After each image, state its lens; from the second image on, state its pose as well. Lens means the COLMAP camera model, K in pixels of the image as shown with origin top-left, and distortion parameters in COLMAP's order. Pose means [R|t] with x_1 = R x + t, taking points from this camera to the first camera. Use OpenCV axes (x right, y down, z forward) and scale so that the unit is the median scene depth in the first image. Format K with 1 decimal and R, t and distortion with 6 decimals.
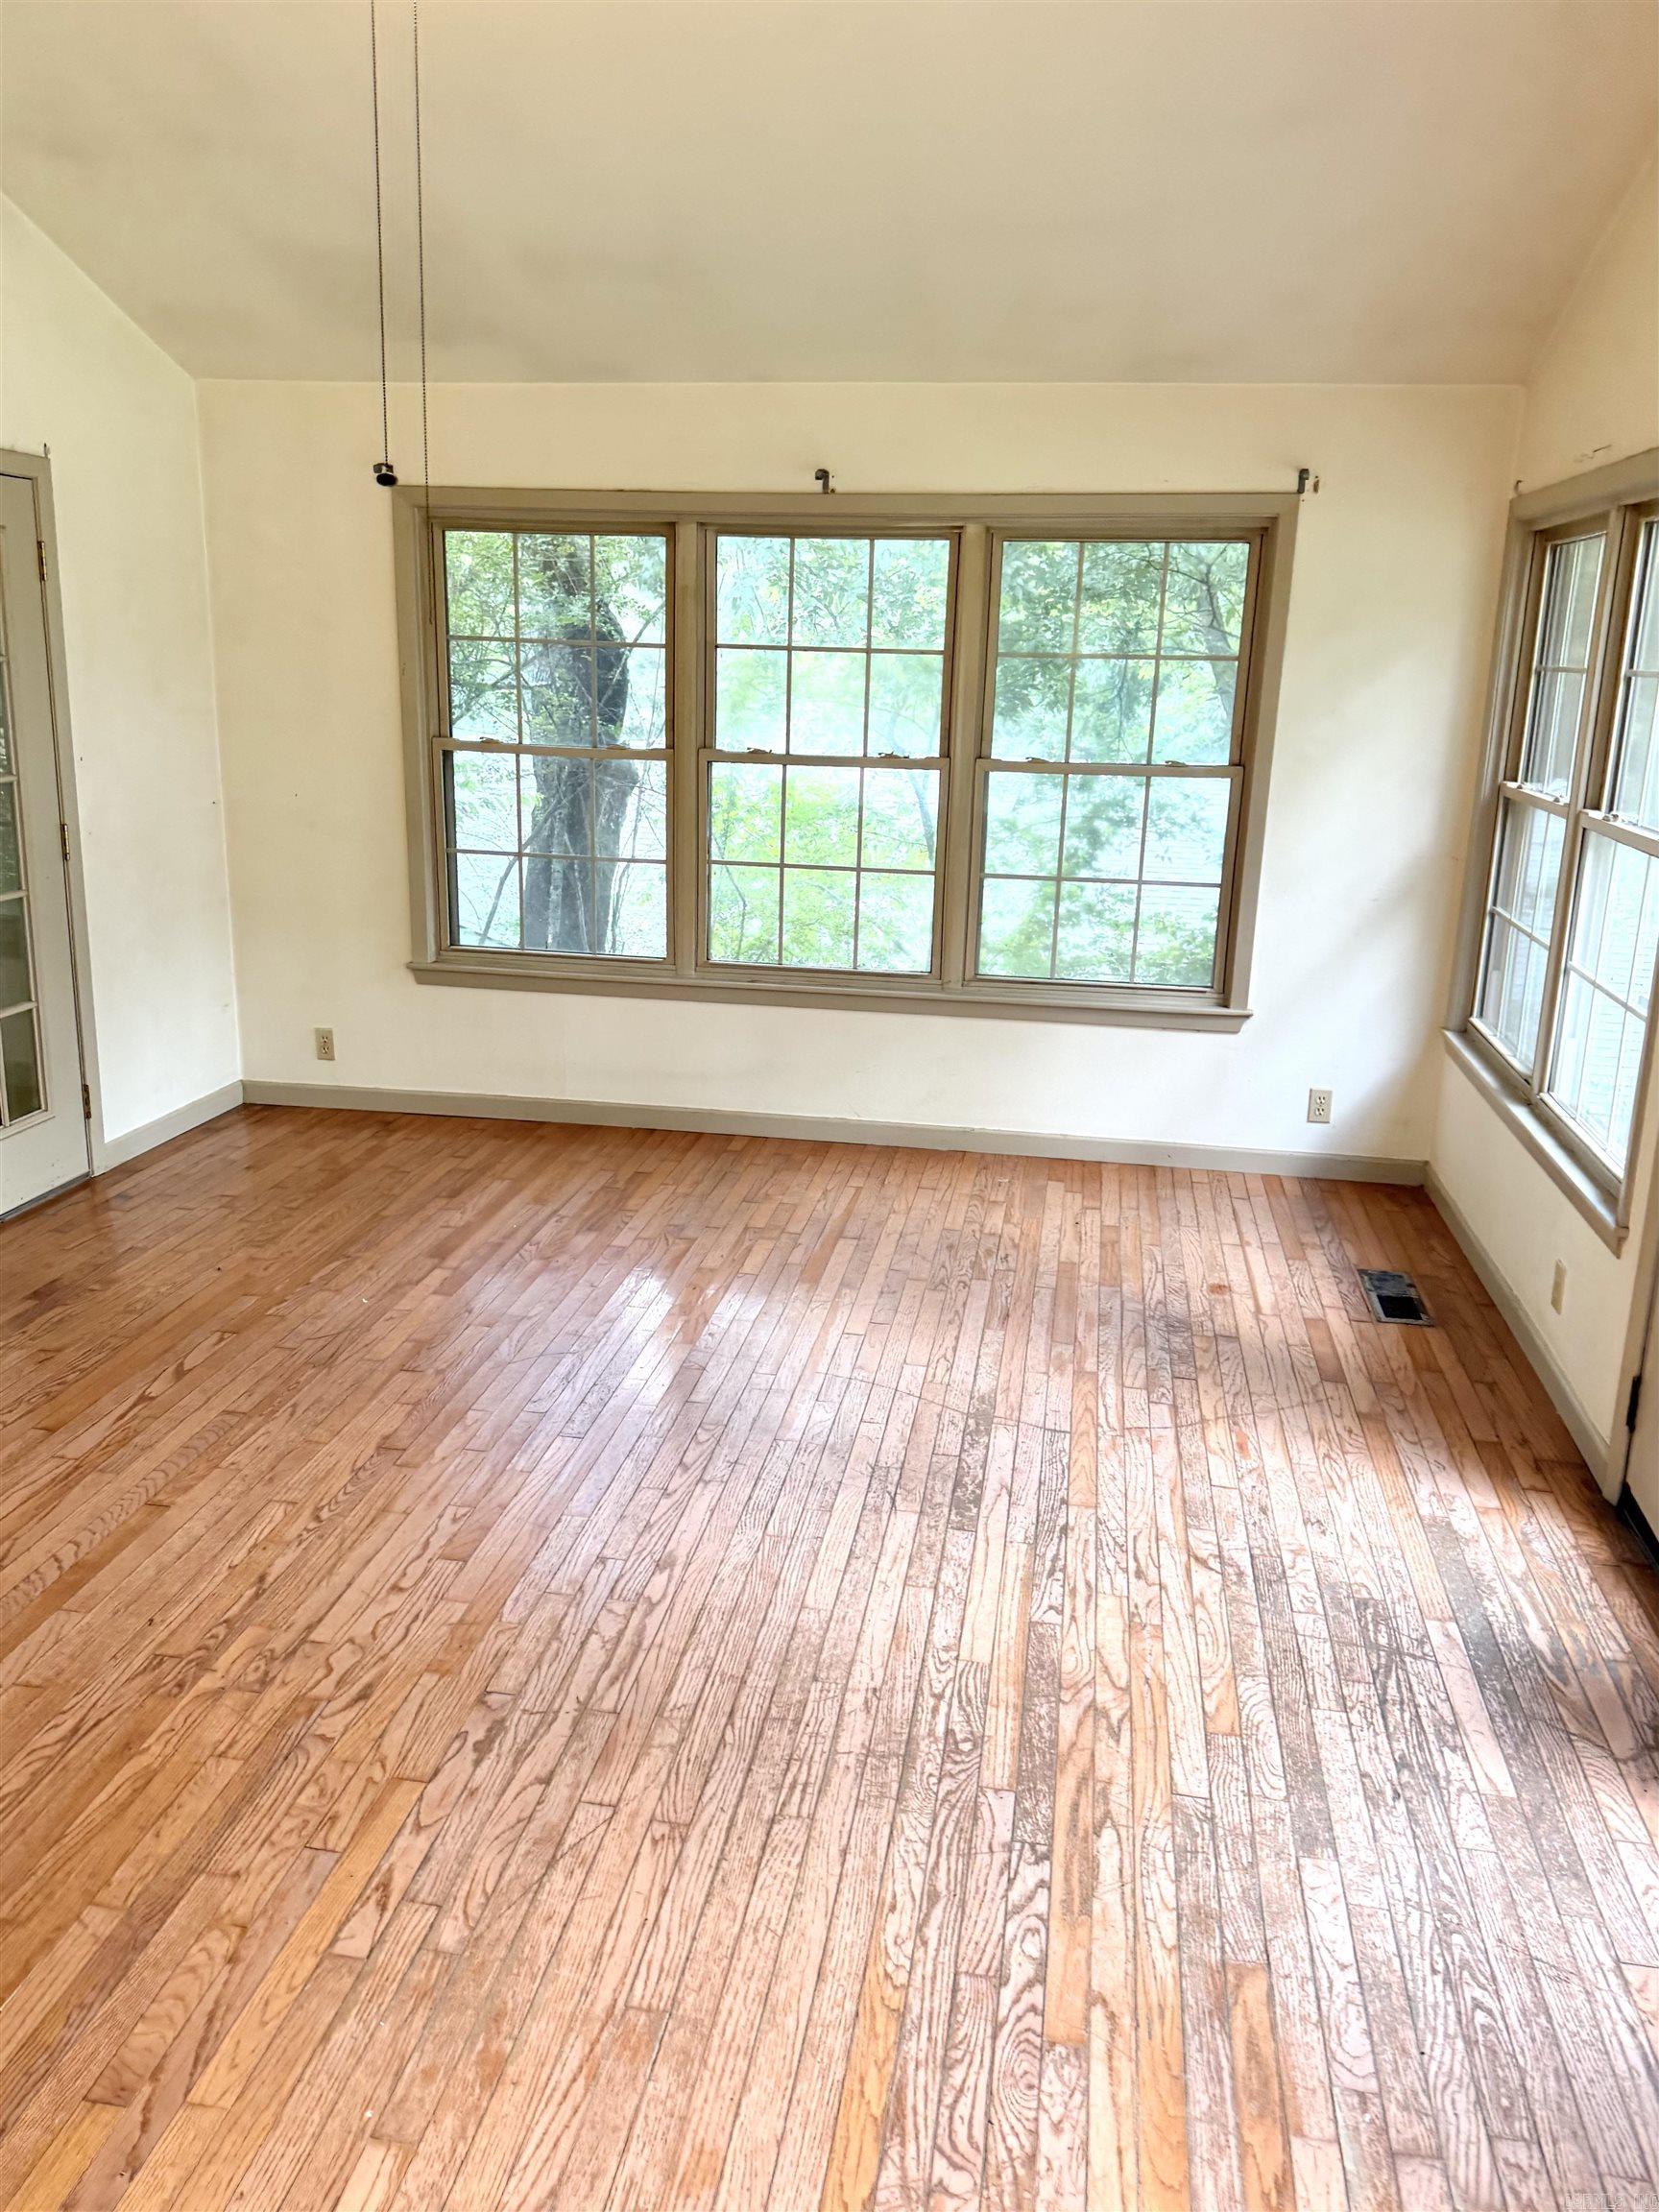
lens RADIAL K [[1710.3, 0, 827.1], [0, 1710.3, 1087.7], [0, 0, 1]] dist [0.042810, -0.066619]
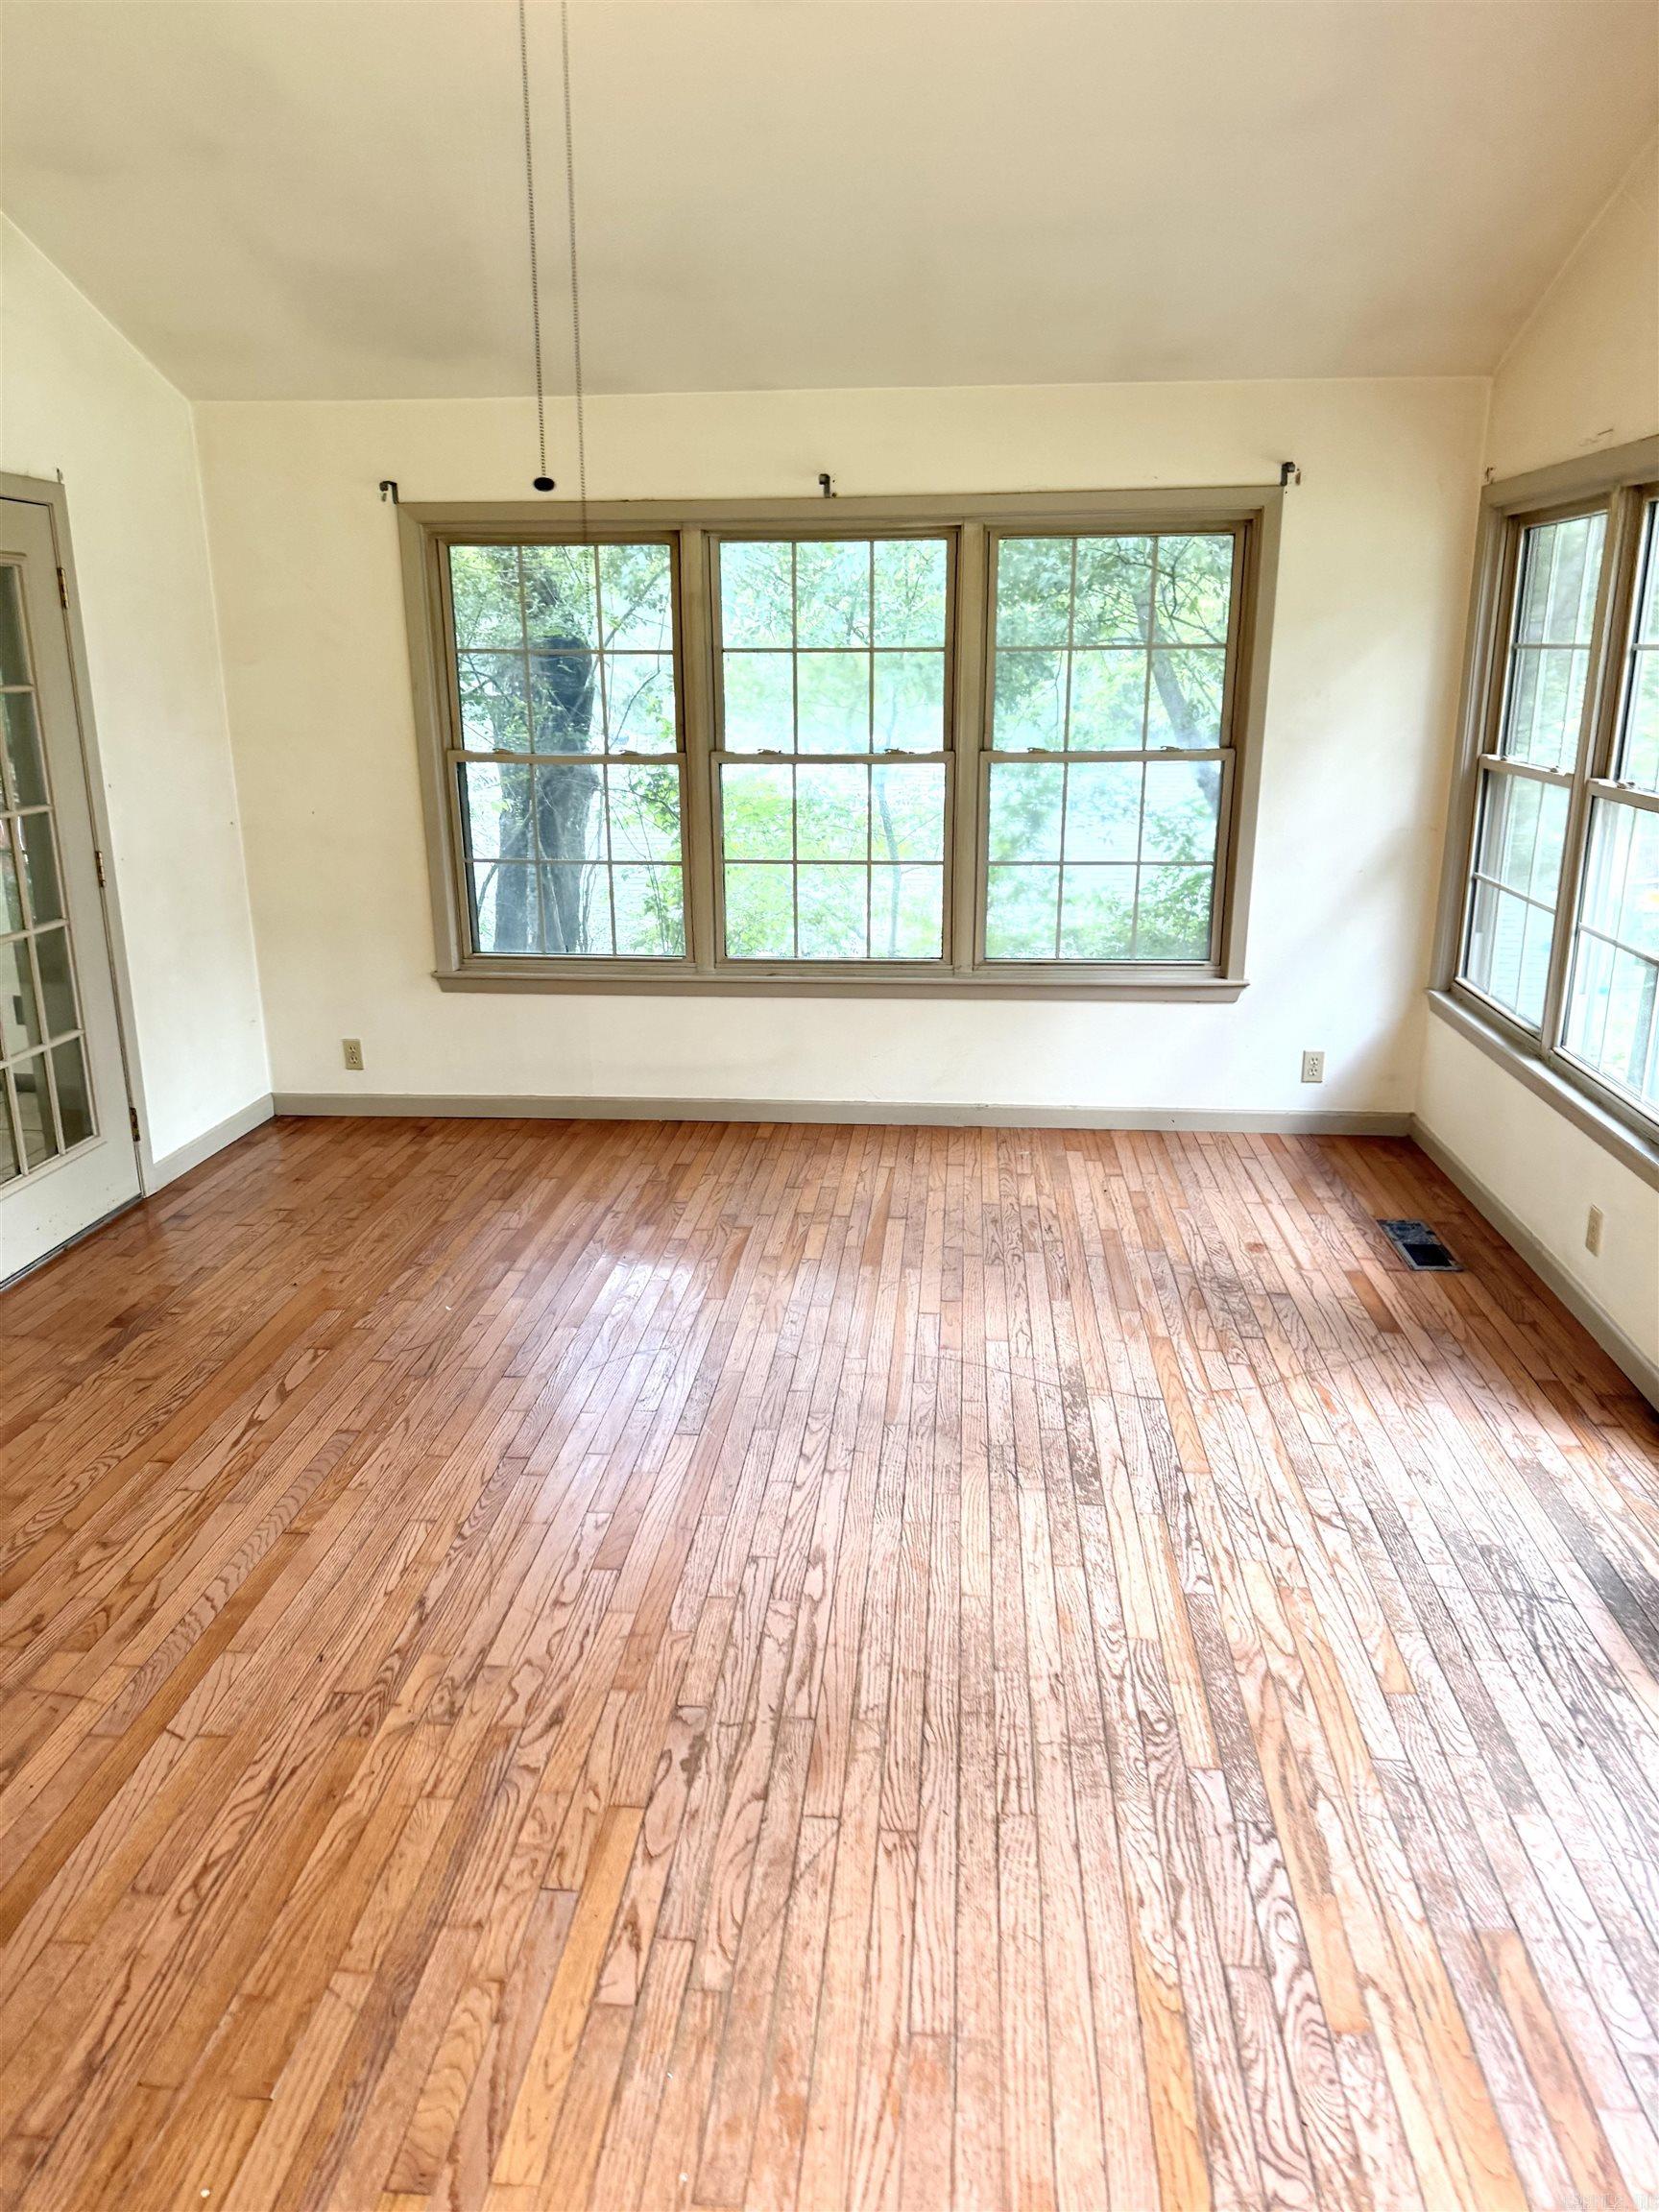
lens RADIAL K [[1564.0, 0, 833.7], [0, 1564.0, 1113.2], [0, 0, 1]] dist [0.026214, -0.041499]
pose [[0.996604, -0.052543, 0.063394, -0.141585], [0.050230, 0.998032, 0.037536, -0.023247], [-0.065242, -0.034224, 0.997282, 0.088767]]
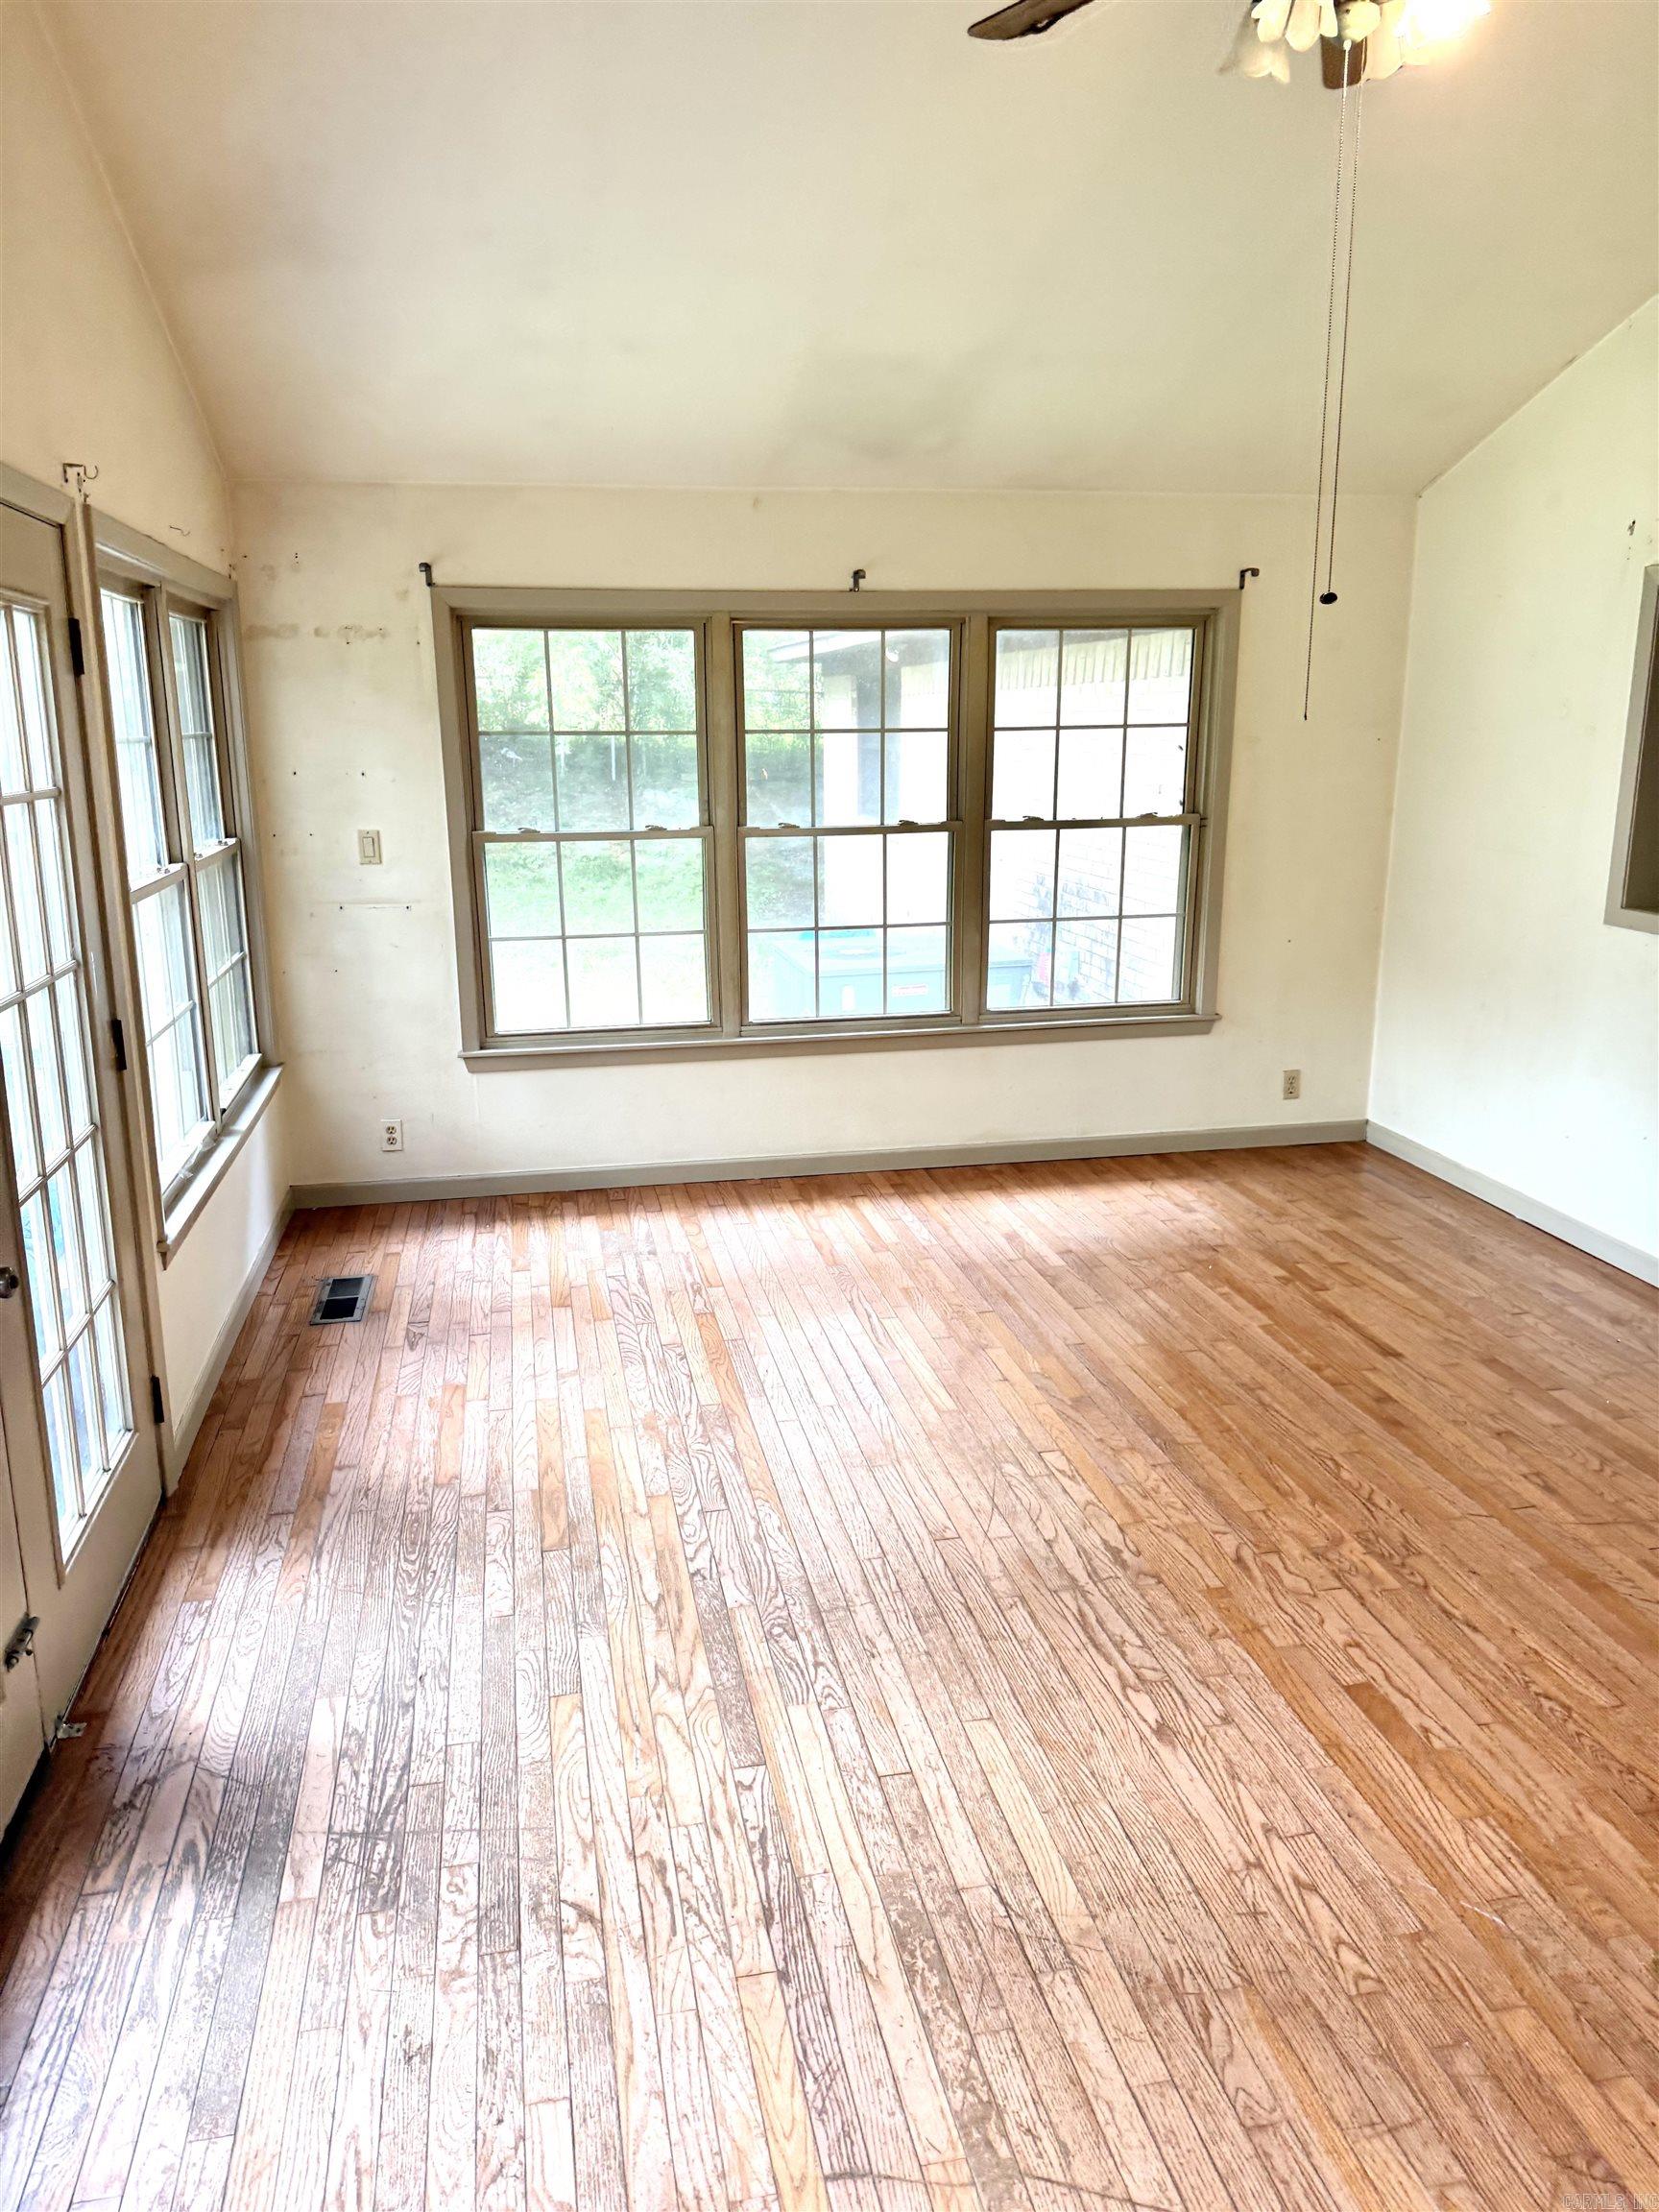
lens RADIAL K [[1564.0, 0, 816.8], [0, 1564.0, 1096.8], [0, 0, 1]] dist [0.026214, -0.041499]
pose [[-0.937470, 0.058441, -0.343124, 0.380927], [-0.109841, 0.885757, 0.450964, -0.417719], [0.330280, 0.460455, -0.823952, 1.616456]]
